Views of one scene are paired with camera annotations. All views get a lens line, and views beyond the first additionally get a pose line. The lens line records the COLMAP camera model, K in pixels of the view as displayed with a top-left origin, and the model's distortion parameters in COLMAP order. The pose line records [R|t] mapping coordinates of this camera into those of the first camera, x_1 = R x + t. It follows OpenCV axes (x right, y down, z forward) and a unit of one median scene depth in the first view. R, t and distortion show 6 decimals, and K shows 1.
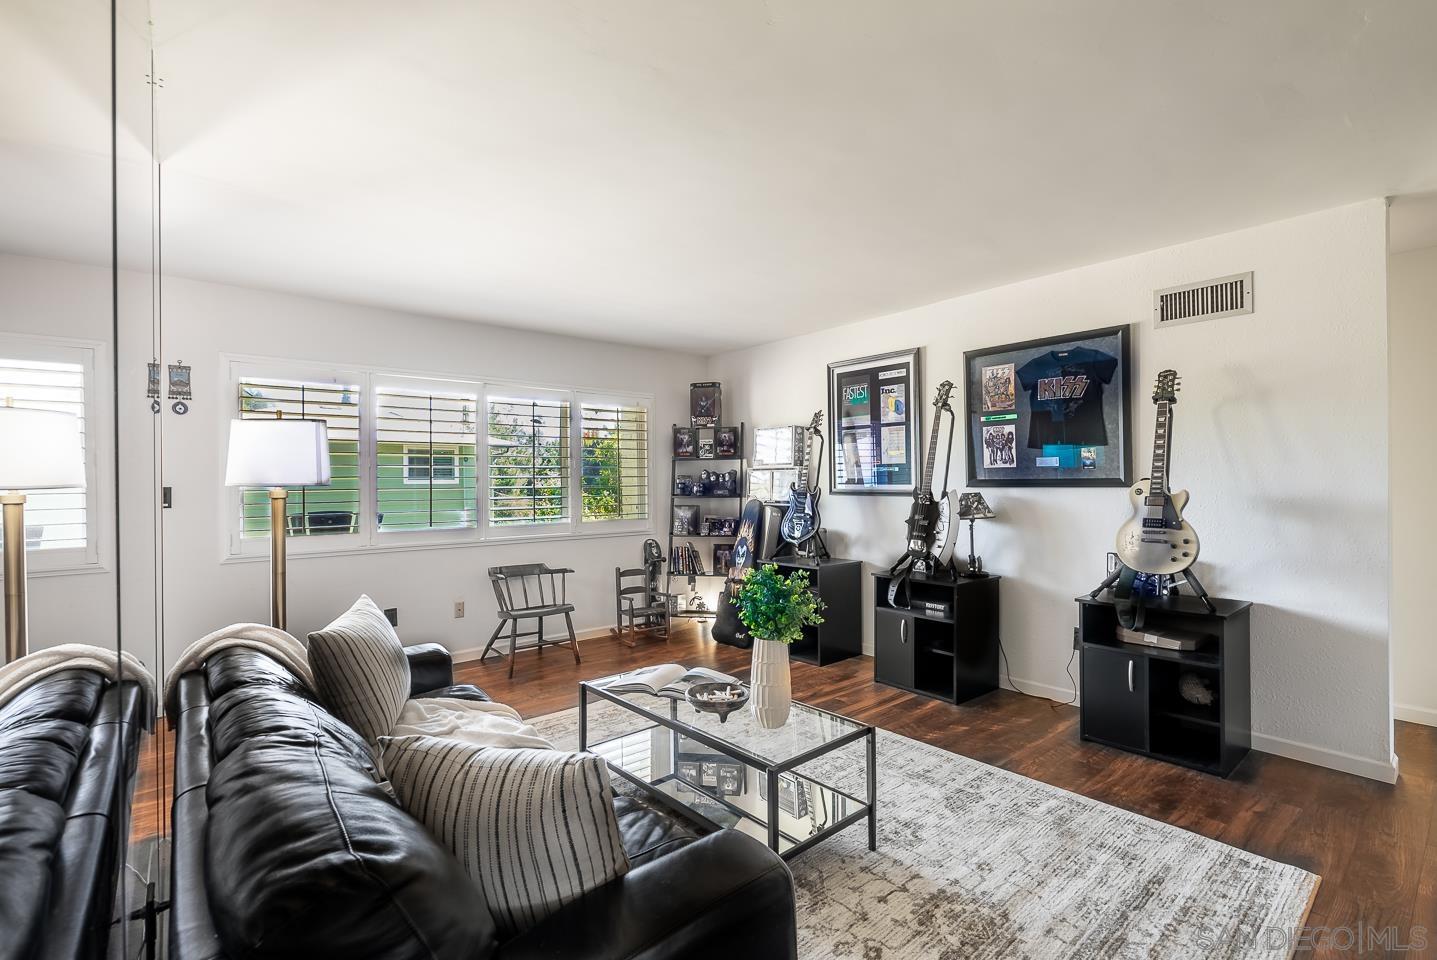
lens RADIAL K [[655.2, 0, 718.2], [0, 655.2, 481.7], [0, 0, 1]] dist [-0.001768, -0.000190]
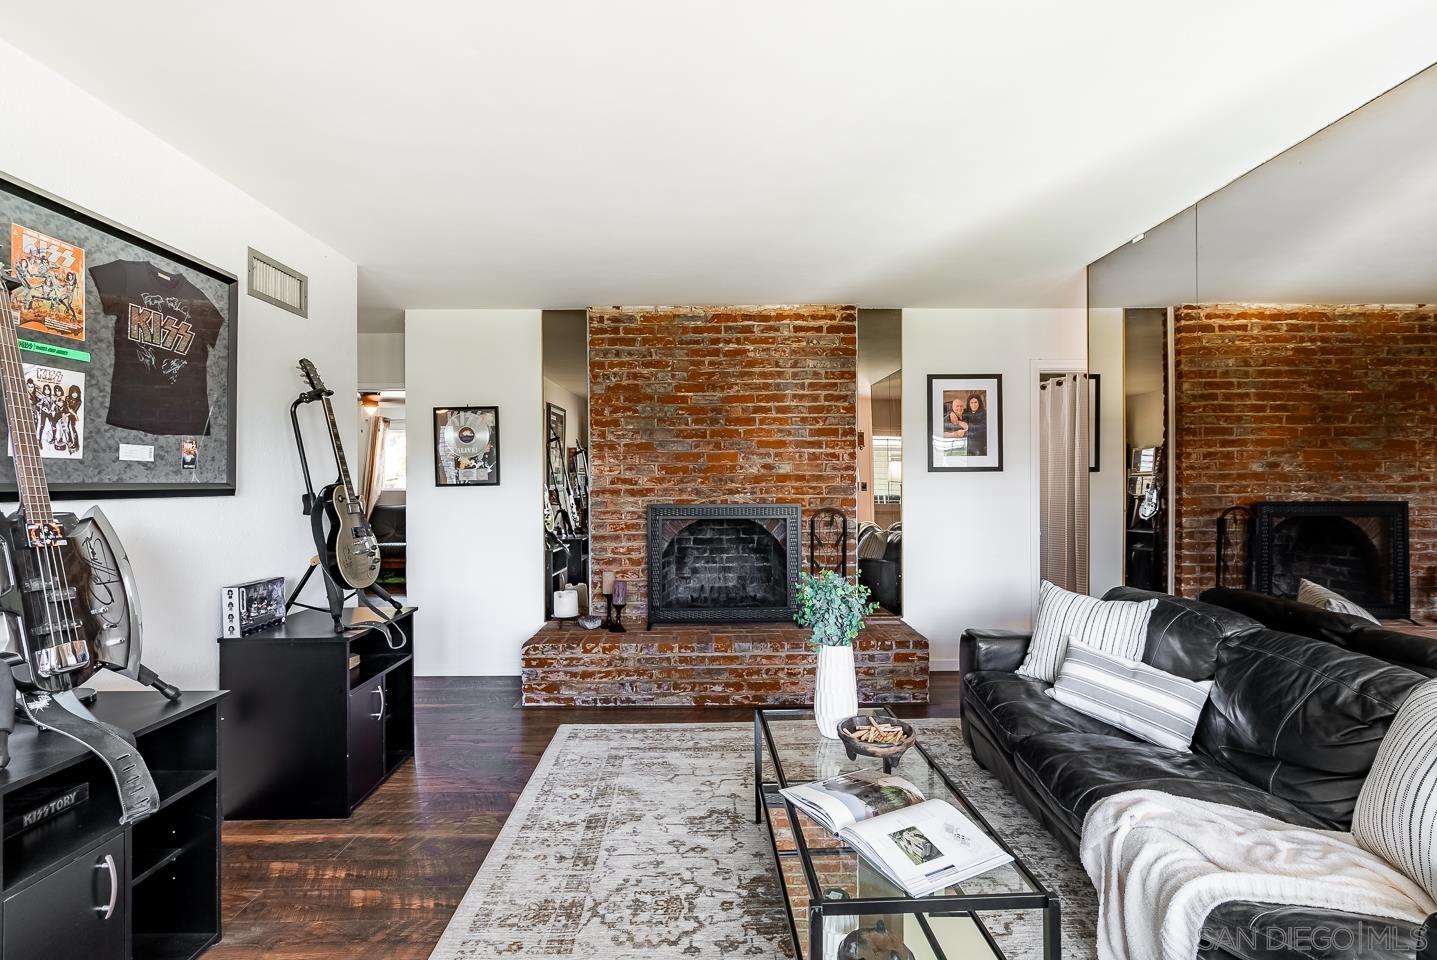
lens RADIAL K [[655.2, 0, 712.6], [0, 655.2, 483.8], [0, 0, 1]] dist [-0.001768, -0.000190]
pose [[-0.781335, 0.009878, 0.624034, -0.229301], [0.005432, 0.999945, -0.009027, 0.003544], [-0.624088, -0.003664, -0.781345, 1.106448]]
